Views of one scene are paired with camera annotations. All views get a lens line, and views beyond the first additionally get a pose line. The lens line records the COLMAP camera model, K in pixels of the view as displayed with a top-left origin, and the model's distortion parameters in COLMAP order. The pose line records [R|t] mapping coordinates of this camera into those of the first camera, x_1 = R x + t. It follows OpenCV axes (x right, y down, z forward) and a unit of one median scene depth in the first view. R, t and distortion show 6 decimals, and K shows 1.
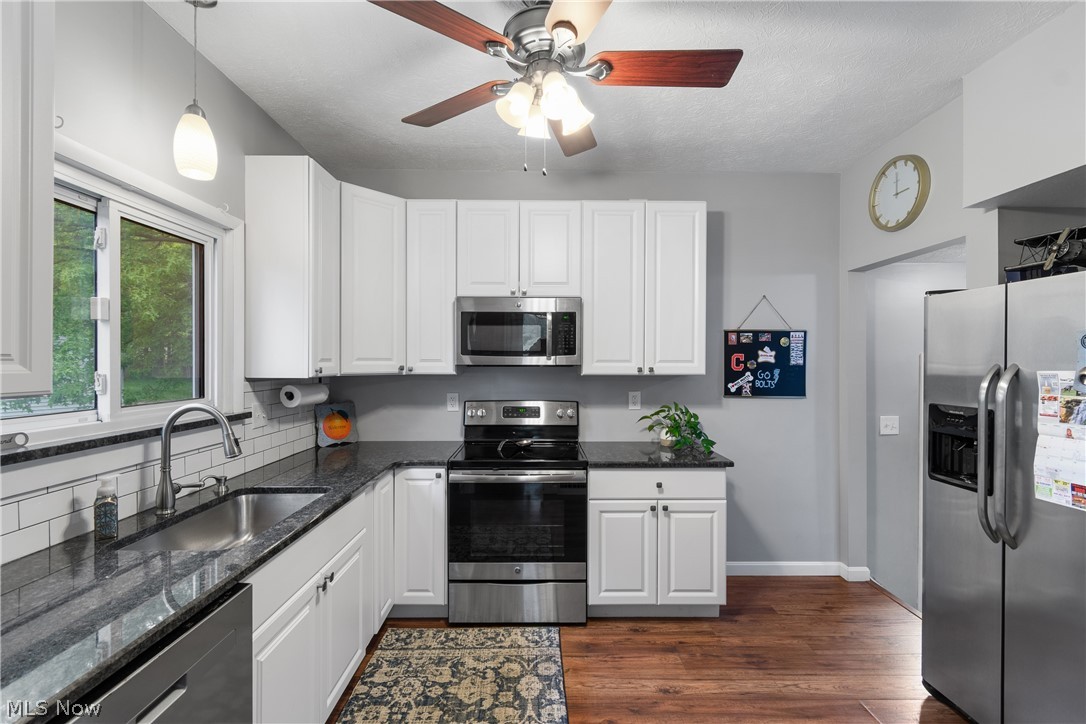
lens RADIAL K [[477.5, 0, 543.0], [0, 477.5, 362.0], [0, 0, 1]] dist [-0.000549, -0.000157]
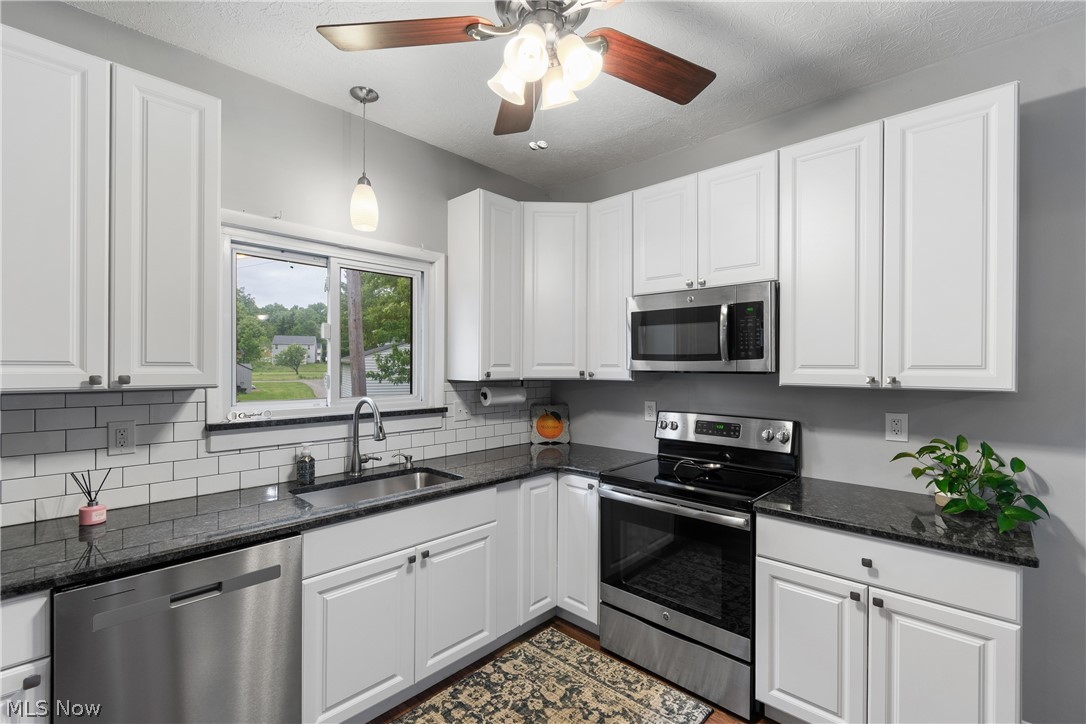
lens RADIAL K [[480.3, 0, 541.9], [0, 480.3, 365.6], [0, 0, 1]] dist [0.000063, -0.000310]
pose [[0.719118, 0.000187, -0.694888, 0.391712], [-0.001936, 0.999997, -0.001734, -0.001698], [0.694885, 0.002592, 0.719116, 0.251908]]
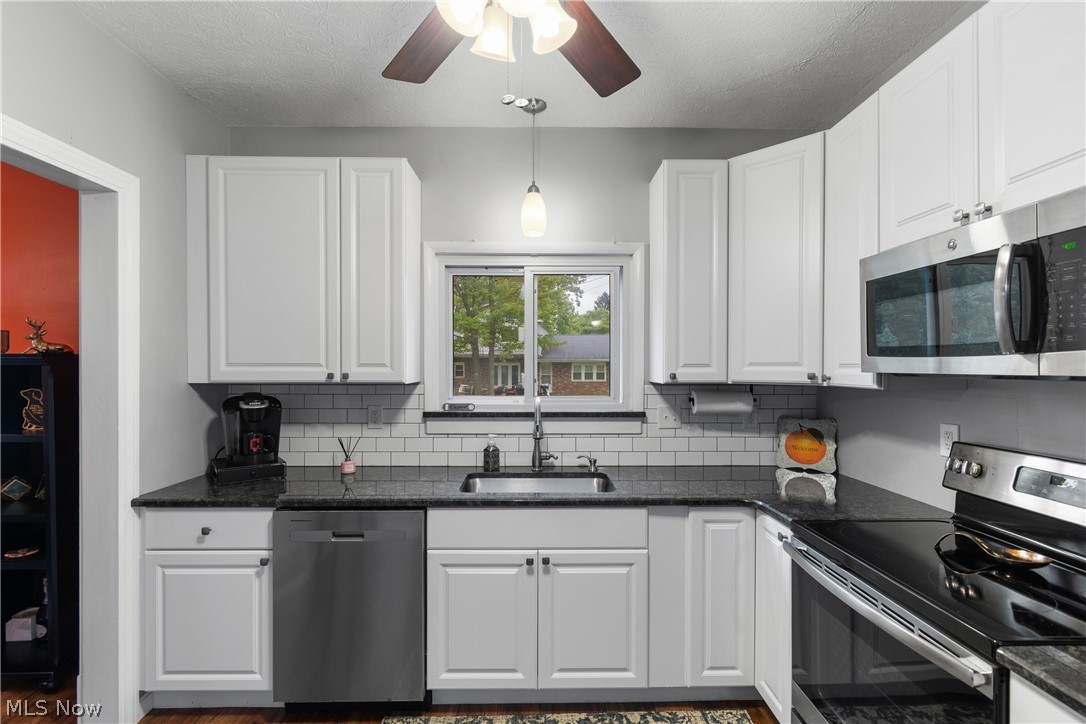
lens RADIAL K [[482.7, 0, 541.0], [0, 482.7, 369.2], [0, 0, 1]] dist [0.000525, -0.000363]
pose [[0.006699, 0.004489, -0.999967, 0.473124], [-0.000783, 0.999990, 0.004484, -0.000709], [0.999977, 0.000753, 0.006703, 0.683538]]
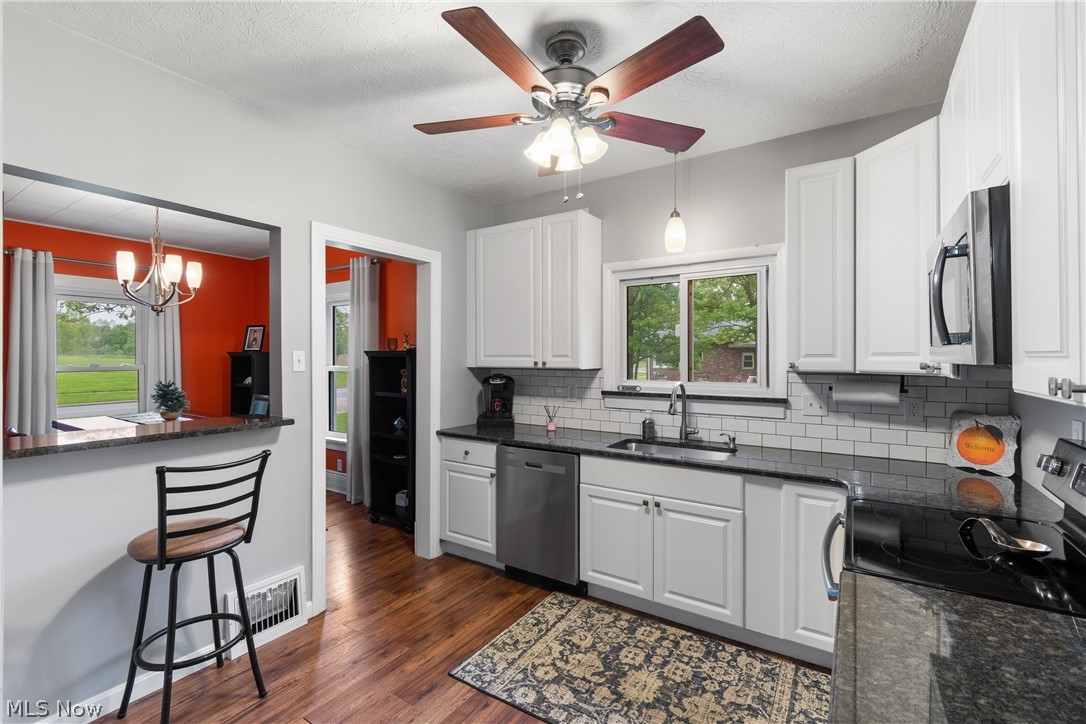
lens RADIAL K [[477.8, 0, 540.6], [0, 477.8, 357.3], [0, 0, 1]] dist [-0.001276, -0.000173]
pose [[-0.559165, -0.000802, -0.829056, 0.677376], [-0.000094, 1.000000, -0.000904, 0.000293], [0.829057, -0.000428, -0.559164, 1.060954]]
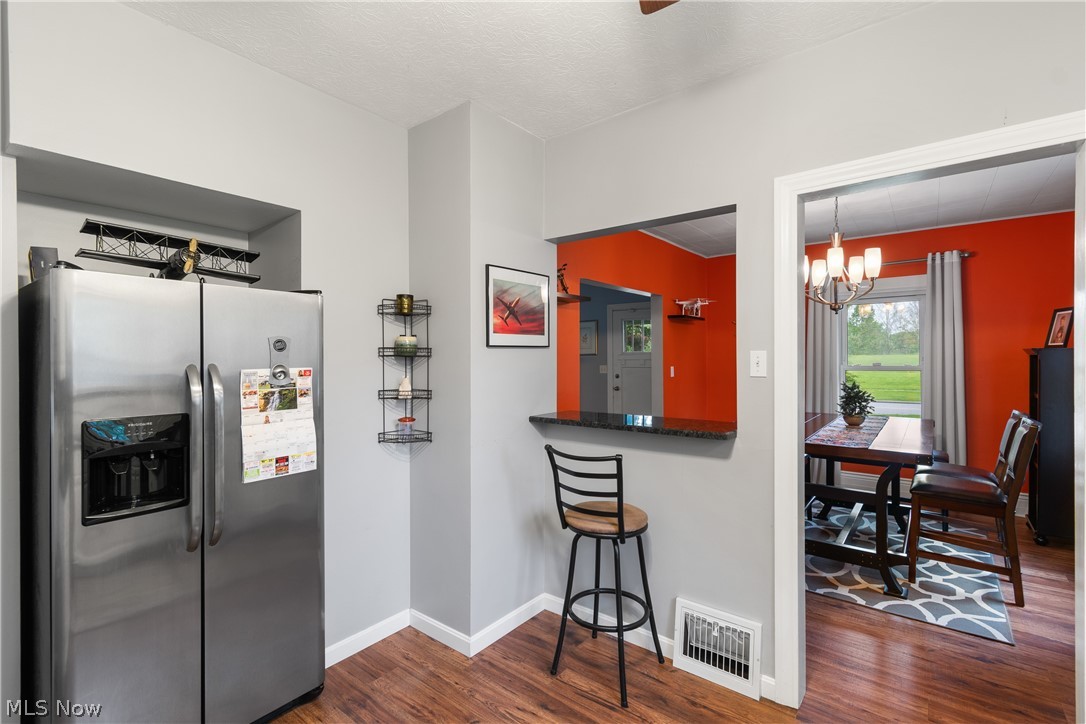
lens RADIAL K [[497.8, 0, 543.0], [0, 497.8, 362.0], [0, 0, 1]] dist [0.025814, -0.000042]
pose [[-0.780022, -0.003884, 0.625739, -0.160129], [0.003545, 0.999937, 0.010626, -0.006070], [-0.625741, 0.010506, -0.779960, 0.947905]]
